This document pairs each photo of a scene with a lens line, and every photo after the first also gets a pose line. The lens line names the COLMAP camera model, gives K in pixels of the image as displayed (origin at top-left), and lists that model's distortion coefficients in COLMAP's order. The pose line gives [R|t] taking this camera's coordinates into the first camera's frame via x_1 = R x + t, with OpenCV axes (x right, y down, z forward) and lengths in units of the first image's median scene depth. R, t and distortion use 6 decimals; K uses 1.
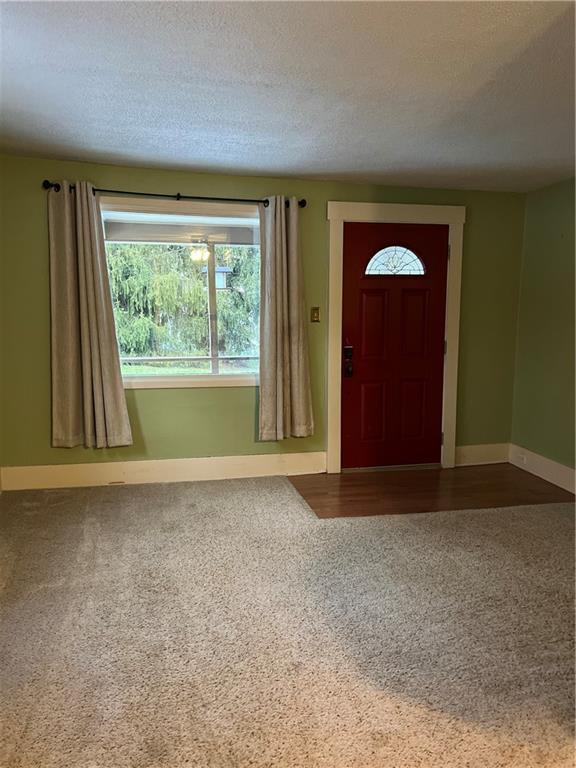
lens RADIAL K [[576.4, 0, 285.8], [0, 576.4, 386.1], [0, 0, 1]] dist [0.057792, -0.066916]
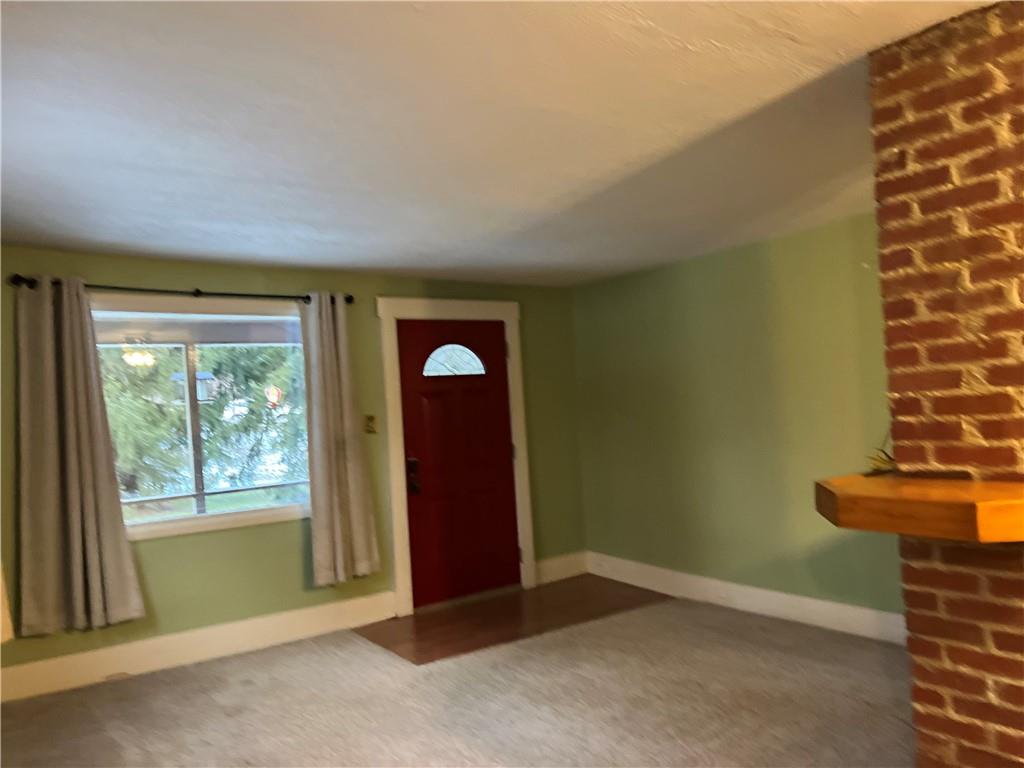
lens RADIAL K [[768.6, 0, 515.1], [0, 768.6, 378.6], [0, 0, 1]] dist [0.057792, -0.066916]
pose [[0.925705, -0.044221, 0.375652, -0.178469], [0.110535, 0.981417, -0.156855, 0.010999], [-0.361735, 0.186724, 0.913390, -0.126940]]
